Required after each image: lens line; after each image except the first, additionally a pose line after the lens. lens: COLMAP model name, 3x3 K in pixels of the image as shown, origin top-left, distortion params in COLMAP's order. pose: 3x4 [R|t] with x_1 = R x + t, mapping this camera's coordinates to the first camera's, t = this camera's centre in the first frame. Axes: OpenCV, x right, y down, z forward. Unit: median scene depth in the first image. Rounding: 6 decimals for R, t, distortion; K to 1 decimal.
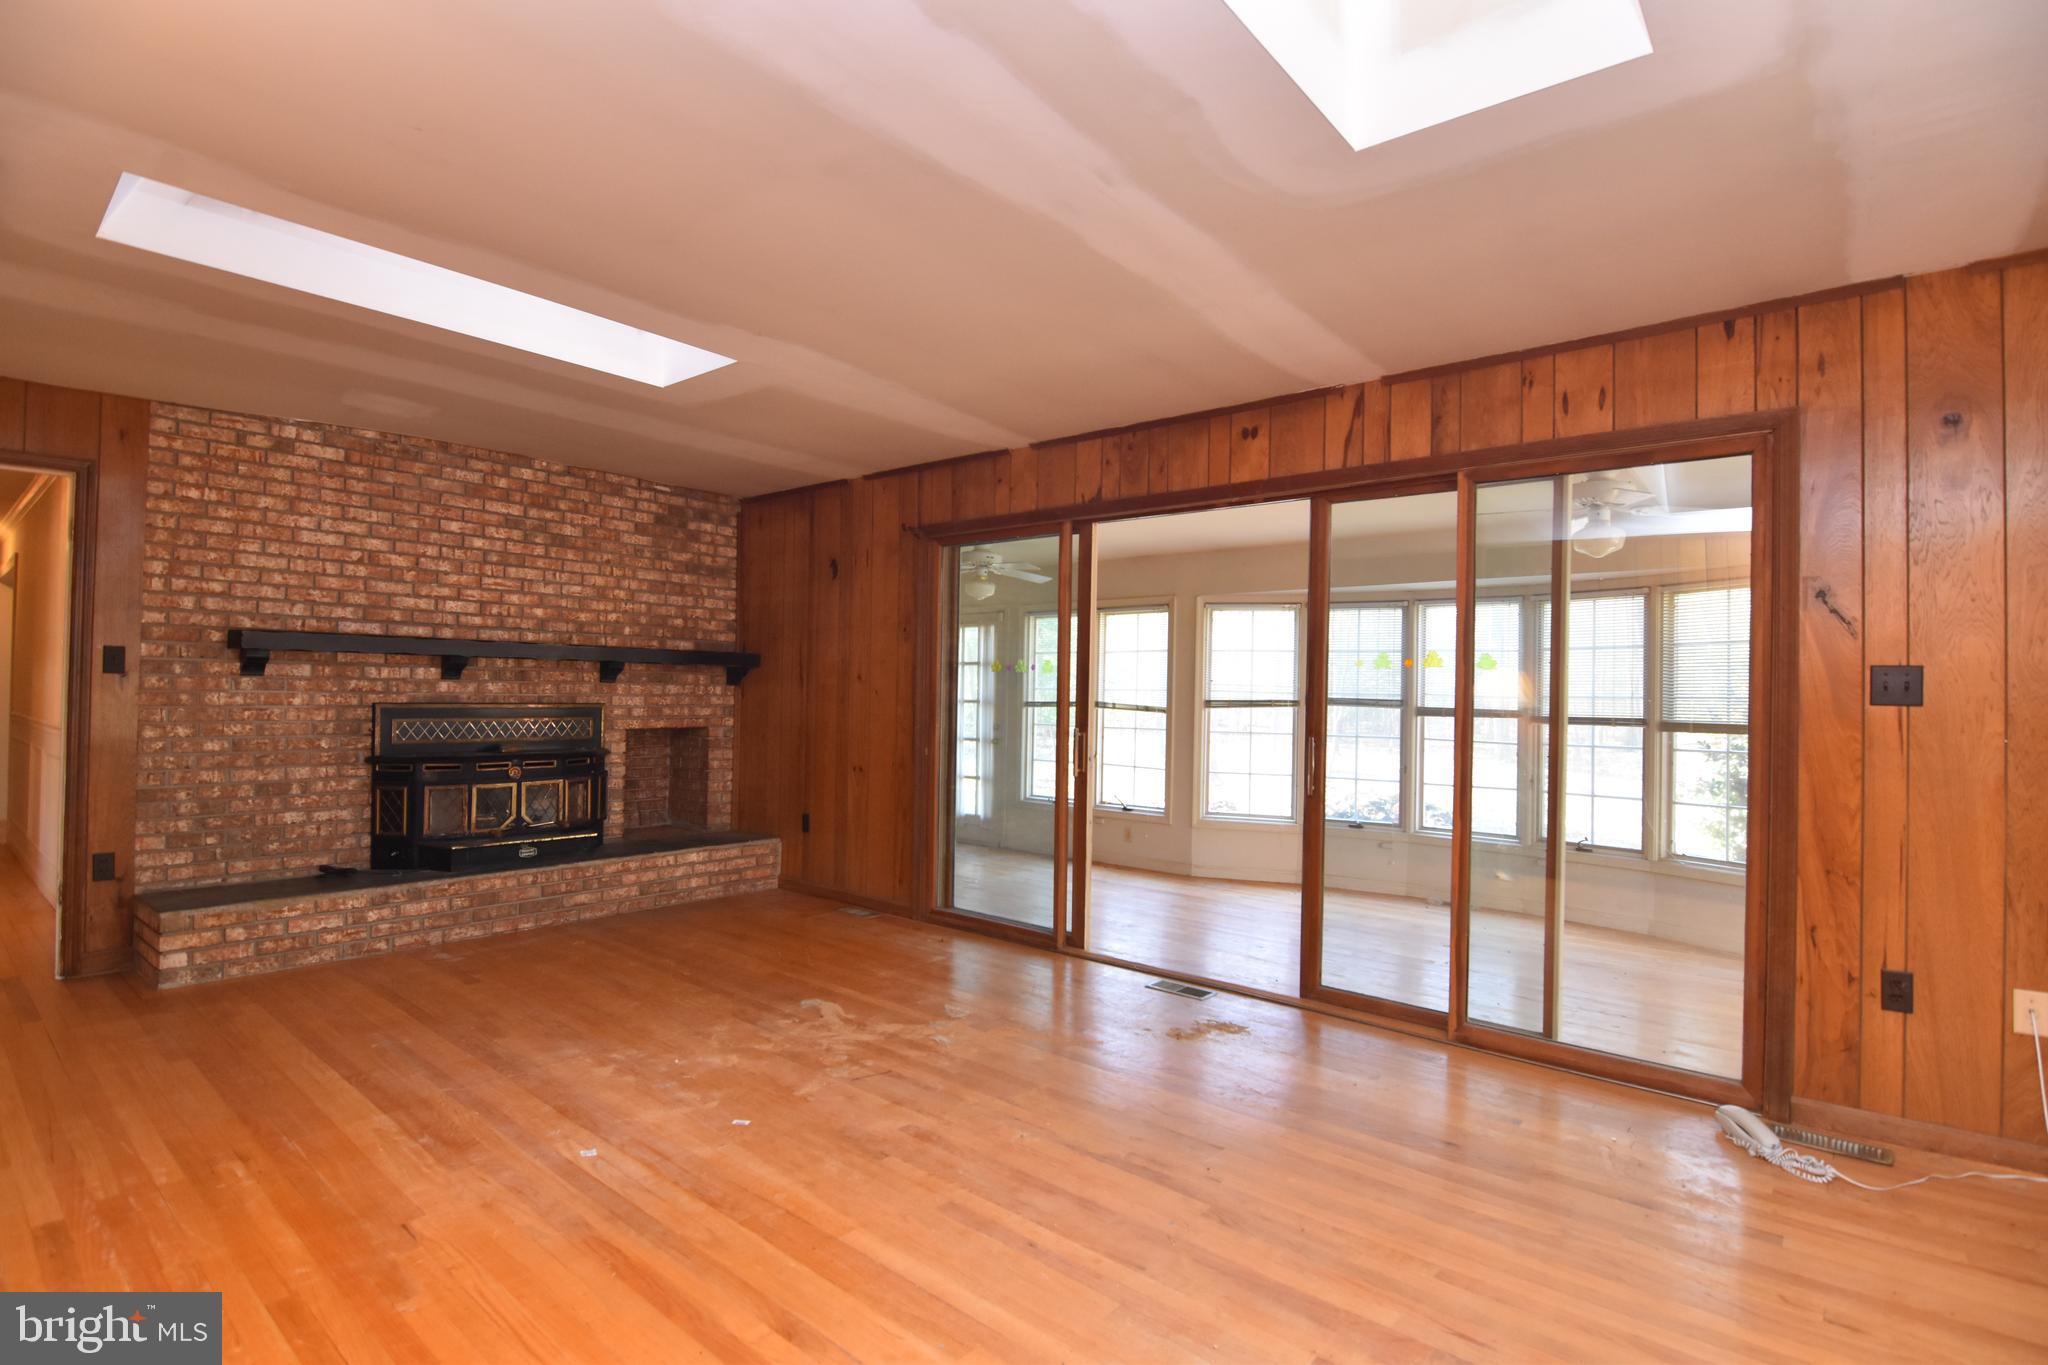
lens RADIAL K [[990.4, 0, 1033.6], [0, 990.4, 683.2], [0, 0, 1]] dist [-0.002432, -0.011449]
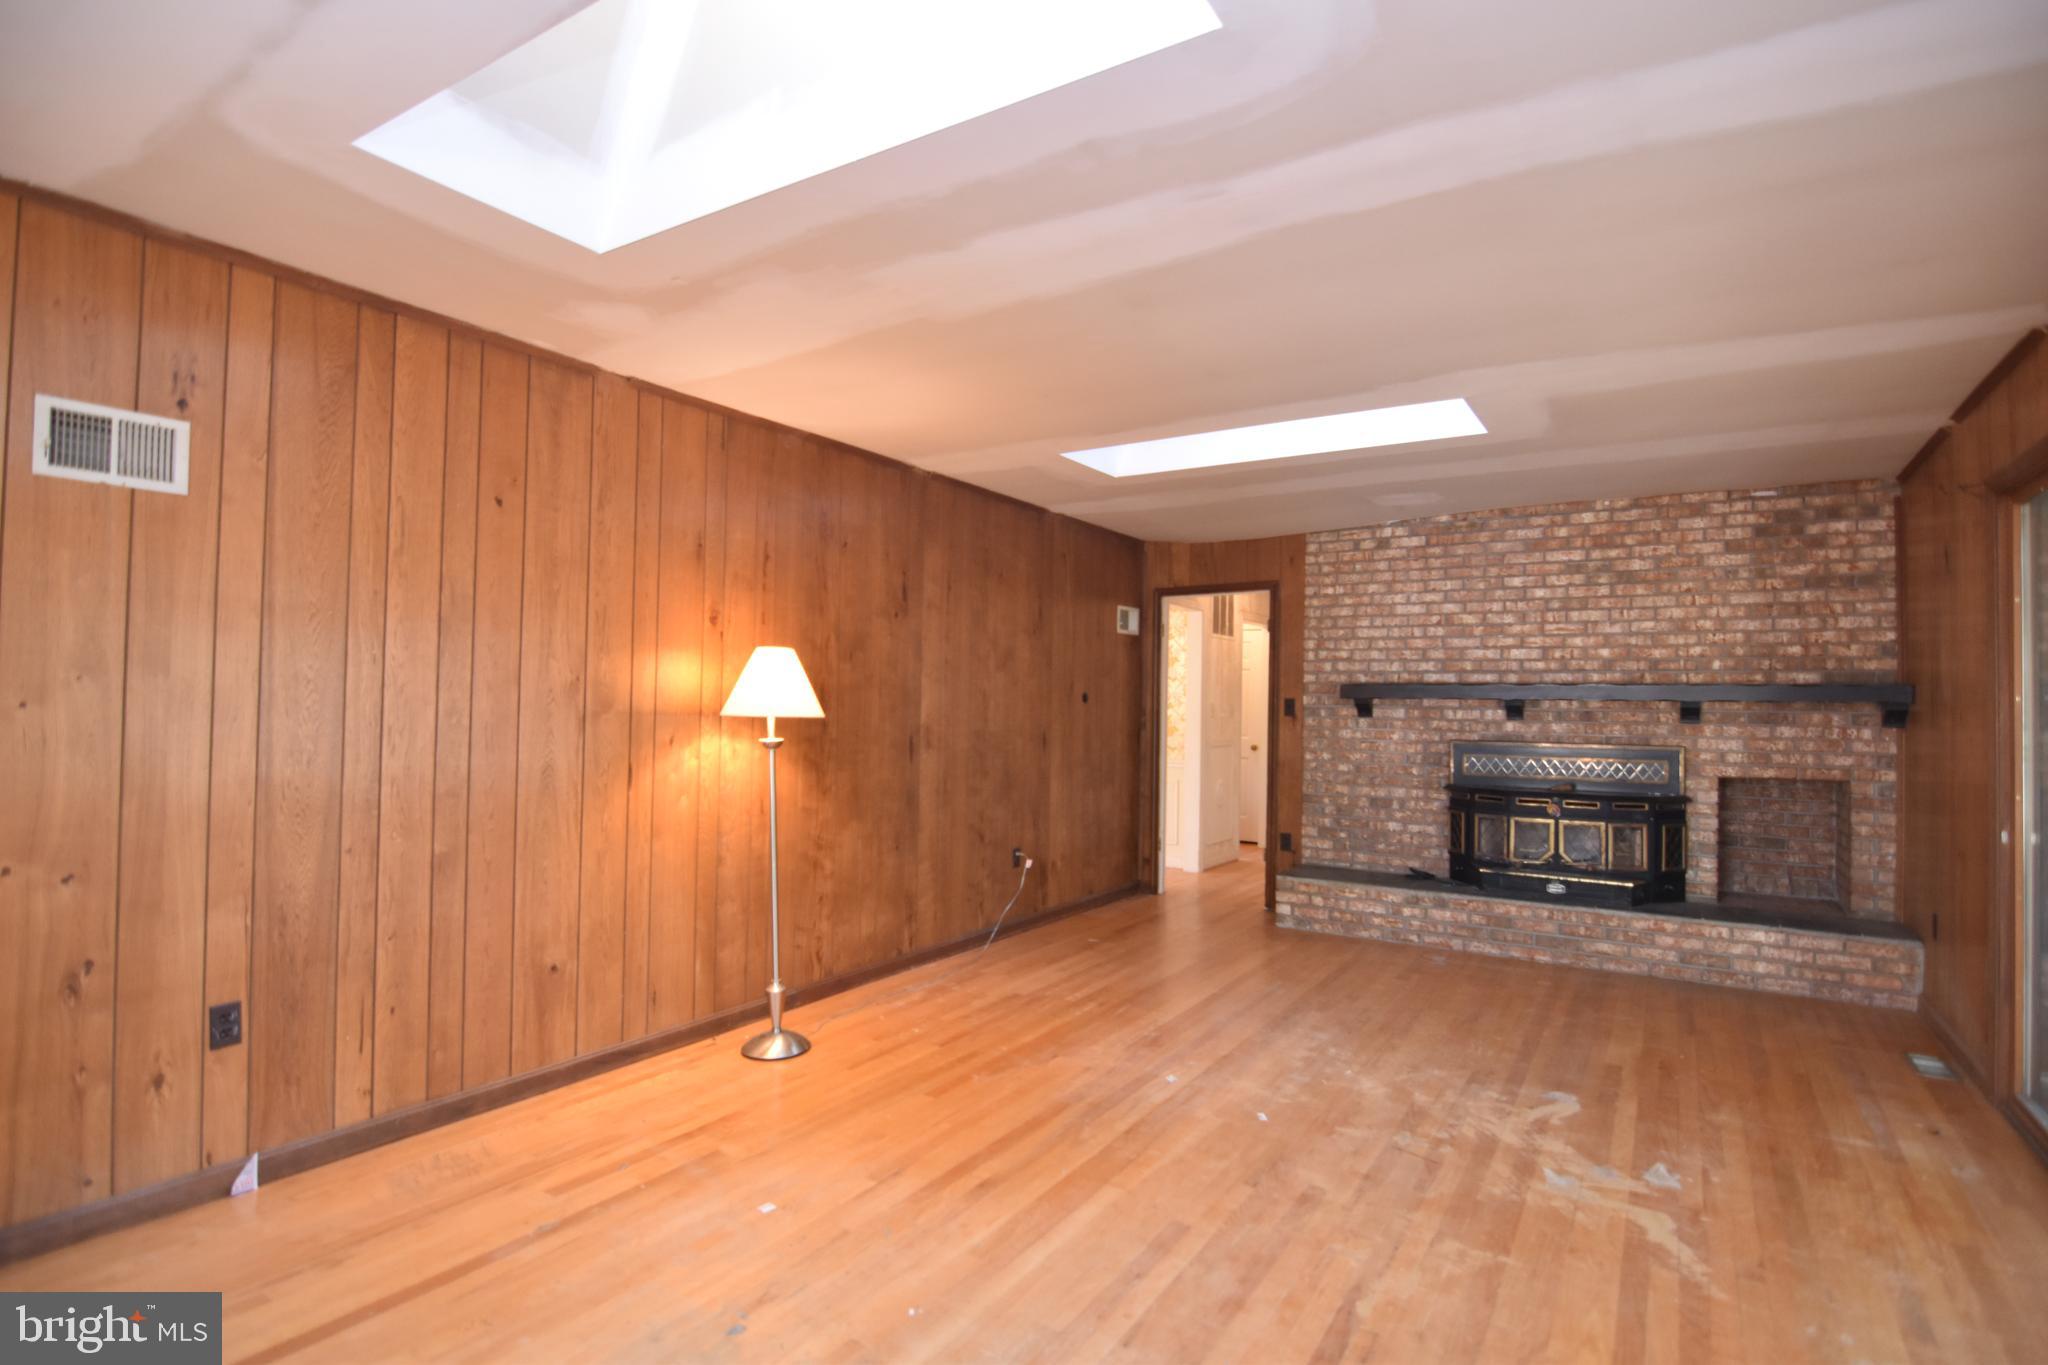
lens RADIAL K [[990.4, 0, 1033.6], [0, 990.4, 683.2], [0, 0, 1]] dist [-0.002432, -0.011449]
pose [[0.126452, -0.034895, -0.991359, 0.484248], [-0.002384, 0.999367, -0.035481, -0.005030], [0.991970, 0.006850, 0.126289, 0.358949]]
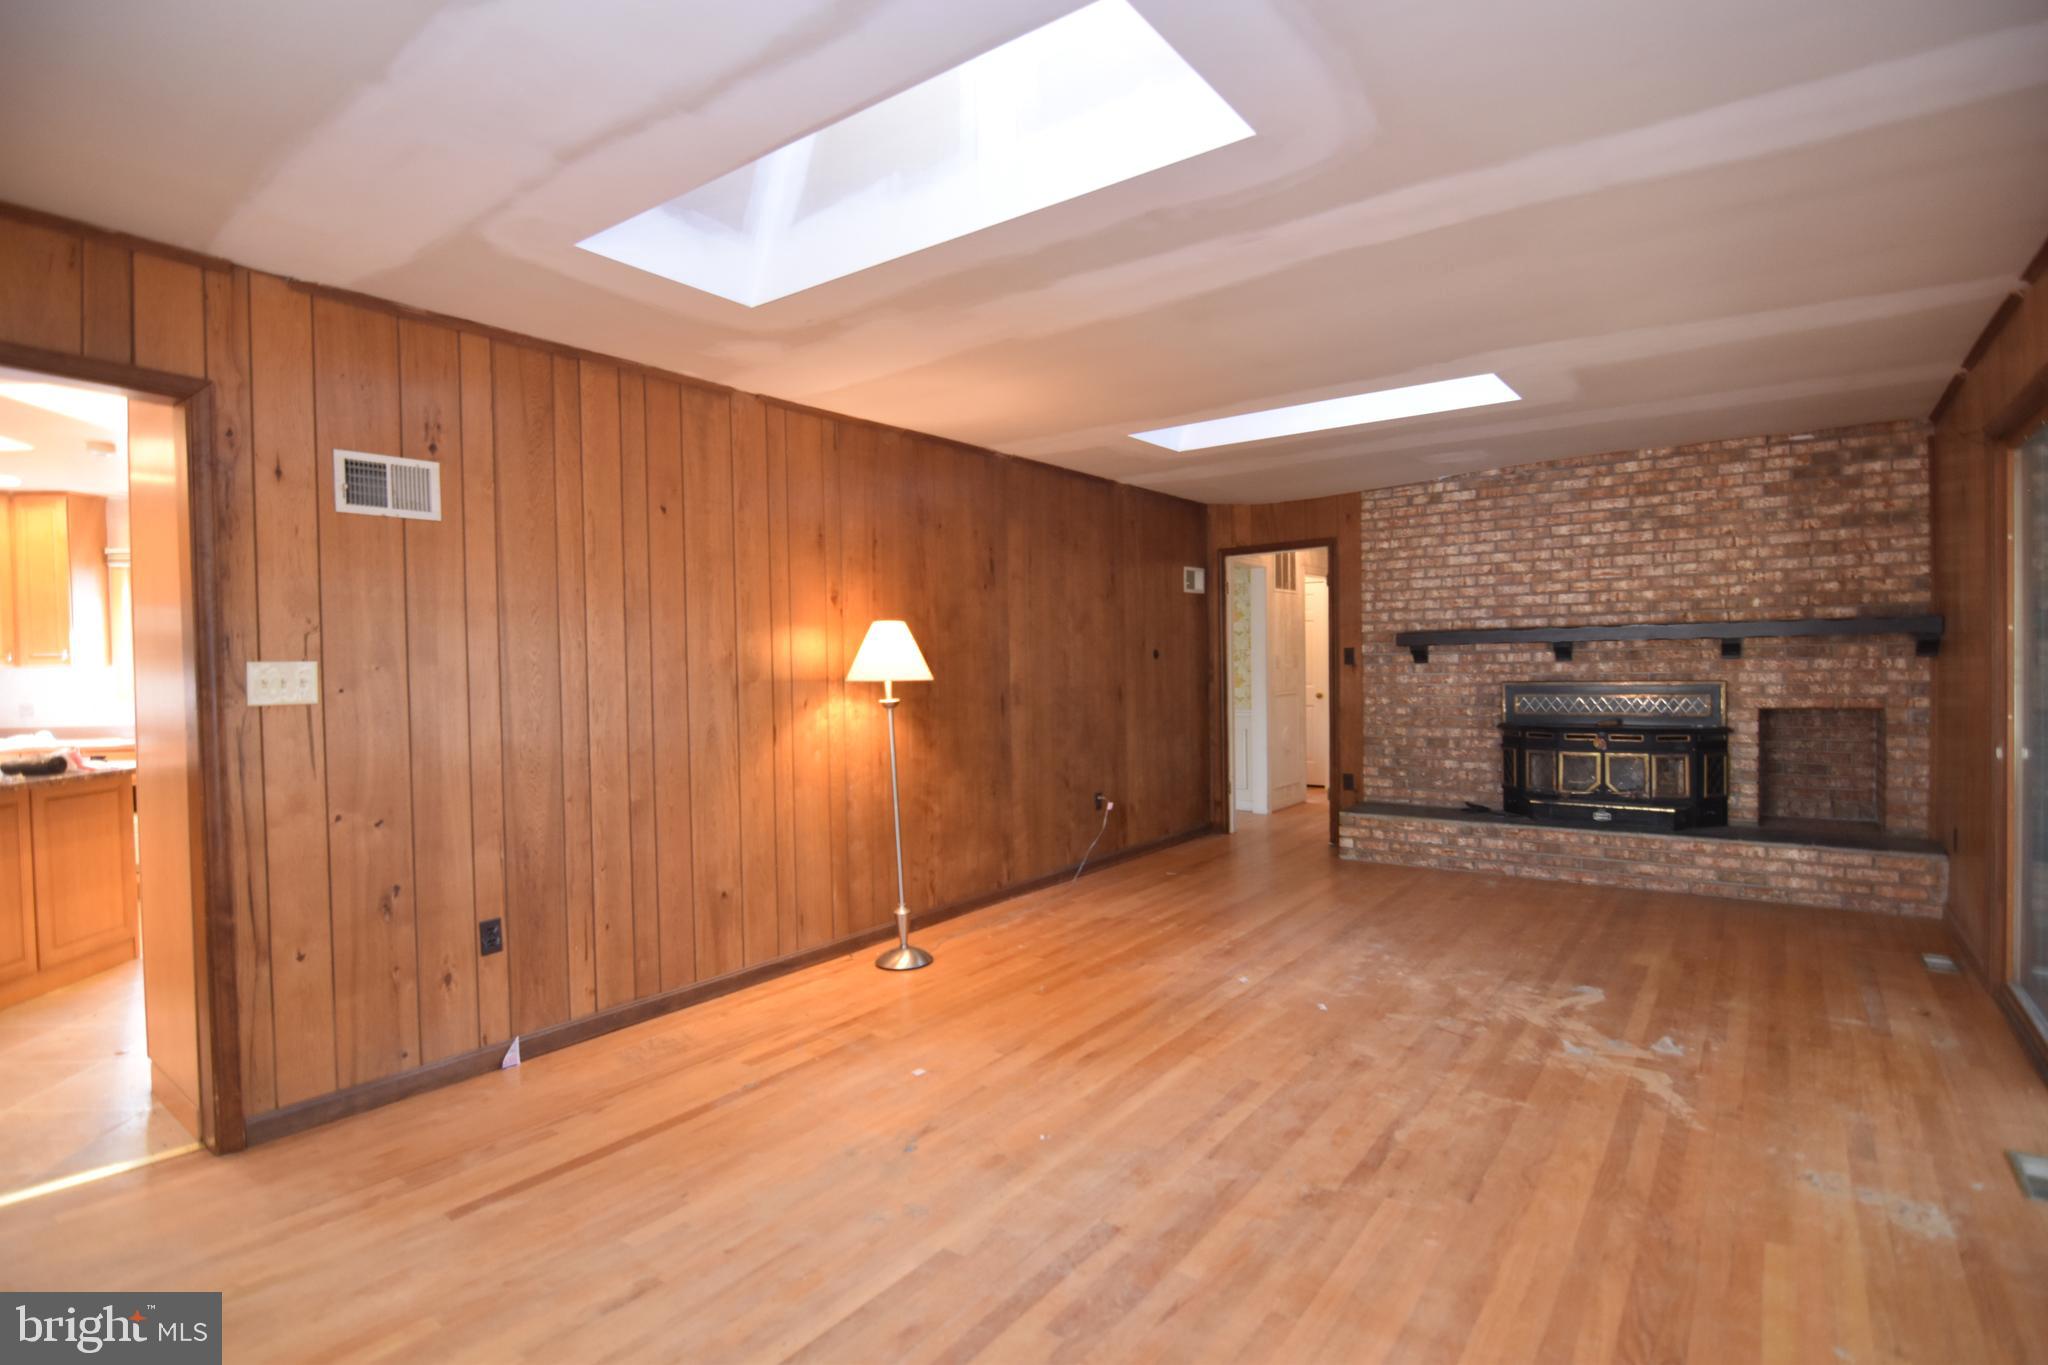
lens RADIAL K [[990.4, 0, 1033.6], [0, 990.4, 683.2], [0, 0, 1]] dist [-0.002432, -0.011449]
pose [[0.058891, 0.004966, -0.998252, 0.601869], [0.031061, 0.999494, 0.006805, -0.005668], [0.997781, -0.031407, 0.058707, 0.331514]]
